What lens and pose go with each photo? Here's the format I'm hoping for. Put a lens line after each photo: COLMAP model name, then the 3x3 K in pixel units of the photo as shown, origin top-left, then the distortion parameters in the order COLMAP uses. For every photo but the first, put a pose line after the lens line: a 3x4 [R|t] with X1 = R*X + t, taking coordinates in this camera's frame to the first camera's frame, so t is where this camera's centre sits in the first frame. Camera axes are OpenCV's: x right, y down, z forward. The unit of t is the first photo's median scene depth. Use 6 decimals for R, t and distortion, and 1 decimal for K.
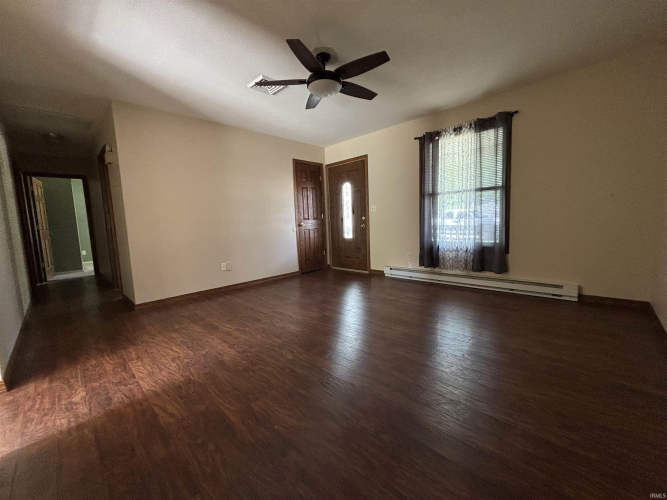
lens RADIAL K [[269.8, 0, 337.1], [0, 269.8, 250.8], [0, 0, 1]] dist [-0.004156, 0.004929]
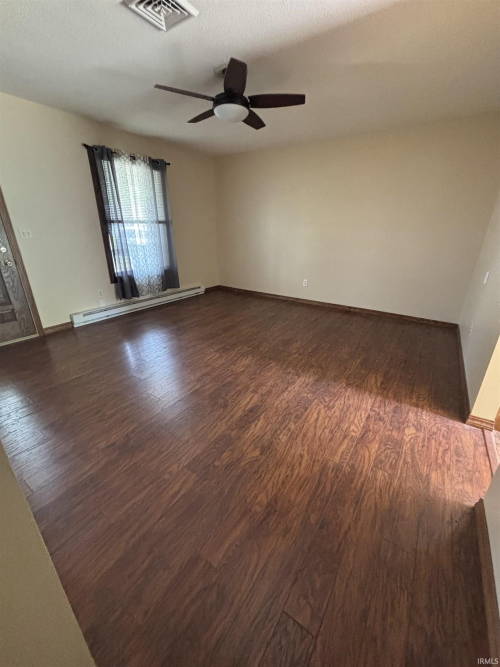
lens RADIAL K [[269.8, 0, 249.6], [0, 269.8, 330.5], [0, 0, 1]] dist [-0.004156, 0.004929]
pose [[-0.161280, -0.319811, 0.933654, -1.328328], [0.111265, 0.934115, 0.339189, -0.220513], [-0.980617, 0.158588, -0.115070, 1.298615]]
